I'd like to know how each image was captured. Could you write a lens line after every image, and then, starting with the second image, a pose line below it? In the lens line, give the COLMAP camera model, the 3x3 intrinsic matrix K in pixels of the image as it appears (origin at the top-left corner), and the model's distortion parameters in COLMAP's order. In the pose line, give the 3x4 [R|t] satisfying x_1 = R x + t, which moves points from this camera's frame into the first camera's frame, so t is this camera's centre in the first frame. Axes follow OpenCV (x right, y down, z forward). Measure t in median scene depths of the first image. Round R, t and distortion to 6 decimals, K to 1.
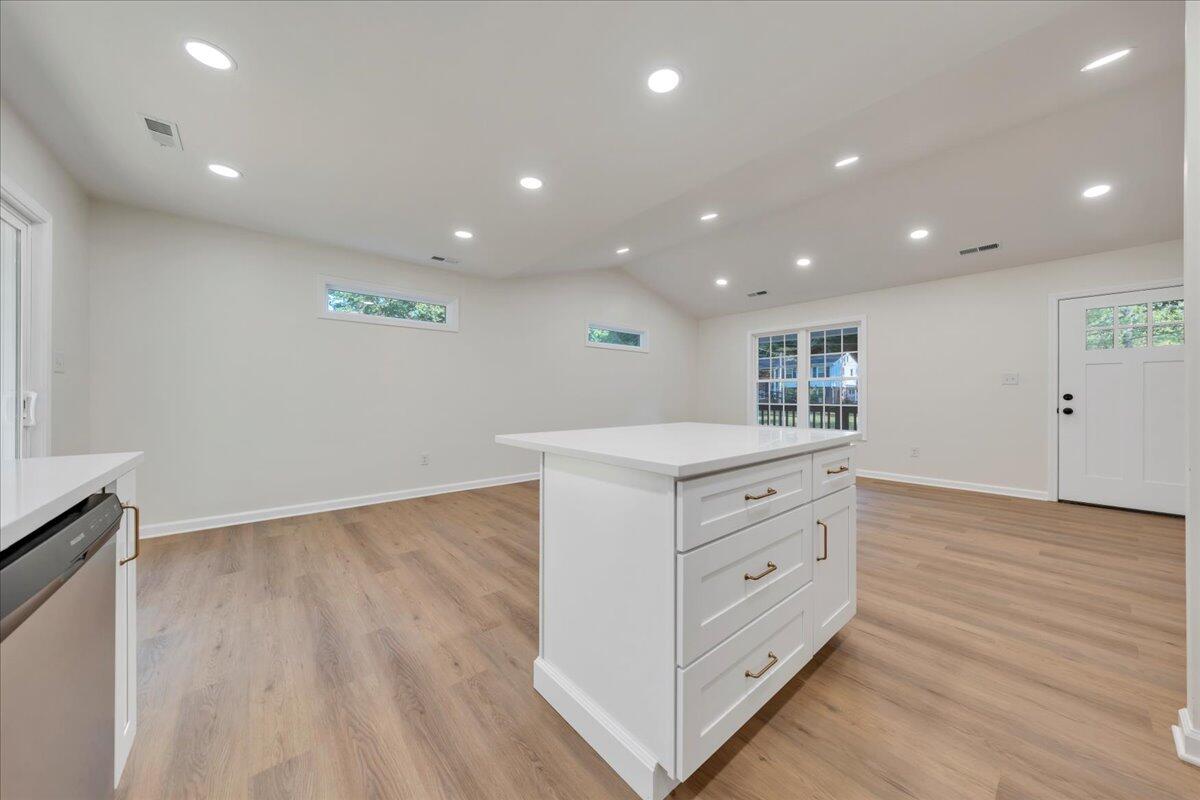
lens RADIAL K [[404.9, 0, 598.0], [0, 404.9, 398.3], [0, 0, 1]] dist [0.000573, 0.000124]
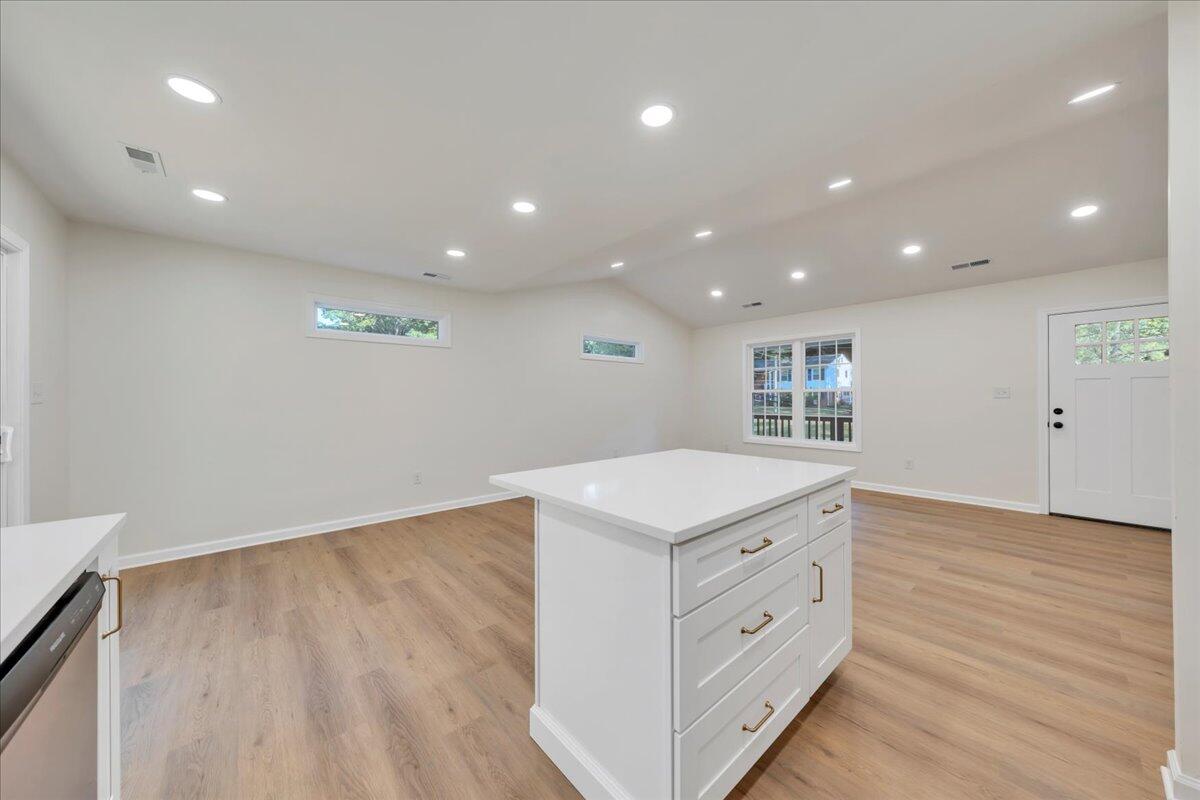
lens RADIAL K [[408.6, 0, 600.0], [0, 408.6, 400.0], [0, 0, 1]] dist [-0.000119, 0.000346]
pose [[0.999840, -0.006111, 0.016805, 0.000669], [0.006121, 0.999981, -0.000520, -0.069323], [-0.016802, 0.000623, 0.999859, -0.000383]]
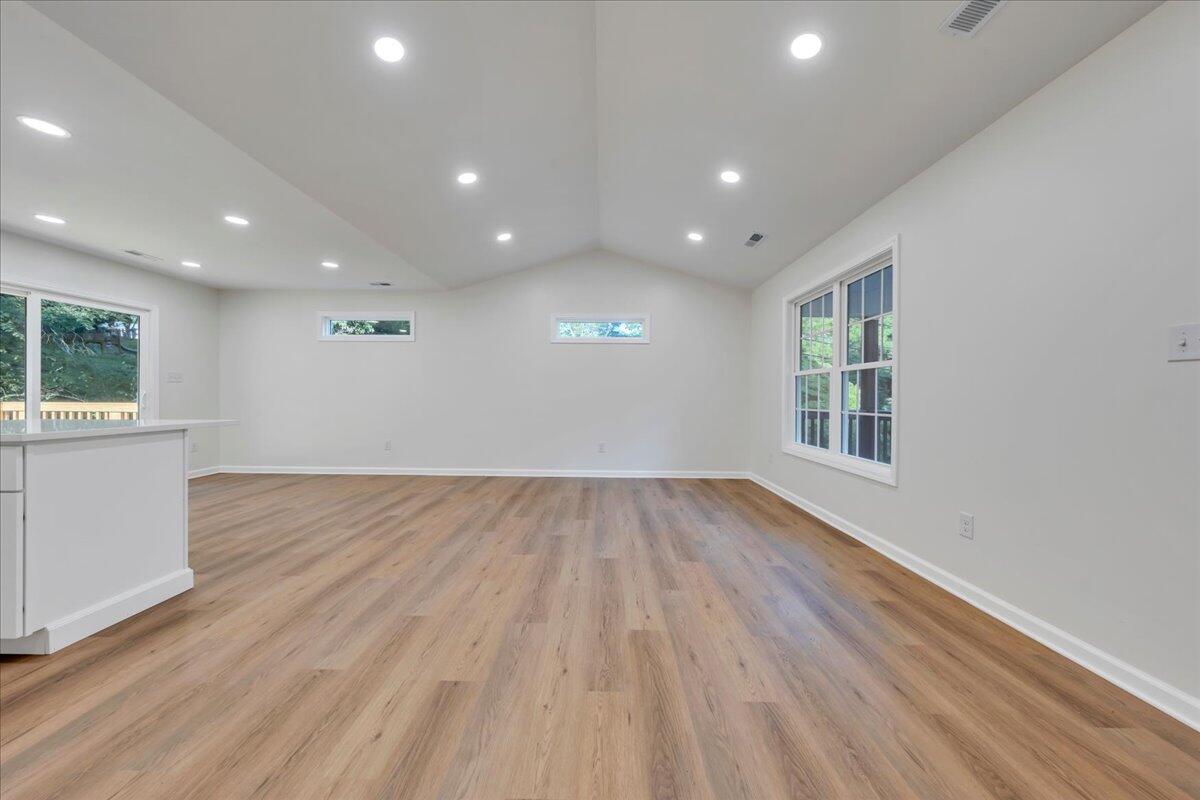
lens RADIAL K [[404.9, 0, 598.0], [0, 404.9, 398.3], [0, 0, 1]] dist [0.000573, 0.000124]
pose [[0.751767, 0.007972, -0.659381, 1.764719], [-0.006398, 0.999968, 0.004796, -0.007222], [0.659398, 0.000613, 0.751794, 0.950432]]
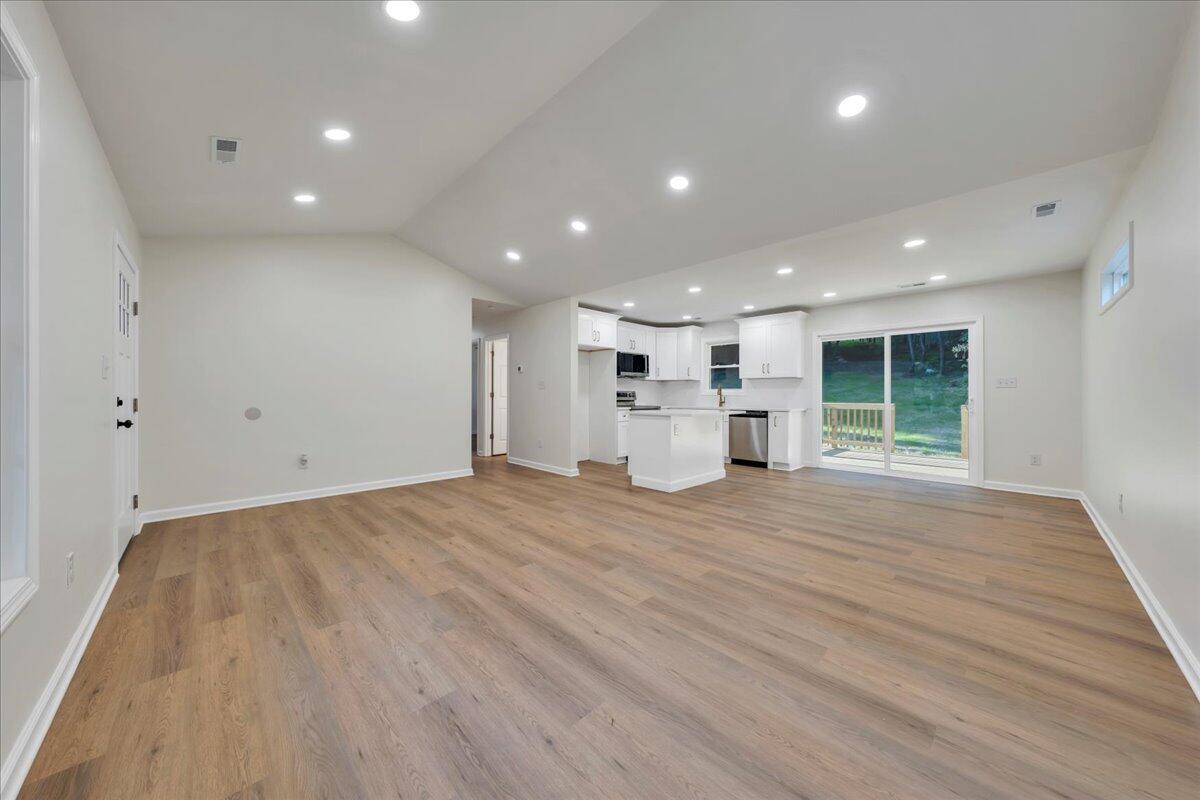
lens RADIAL K [[408.6, 0, 600.0], [0, 408.6, 400.0], [0, 0, 1]] dist [-0.000119, 0.000346]
pose [[-0.997825, -0.000689, -0.065915, 0.836573], [-0.001533, 0.999918, 0.012747, -0.029346], [0.065901, 0.012821, -0.997744, 3.135835]]
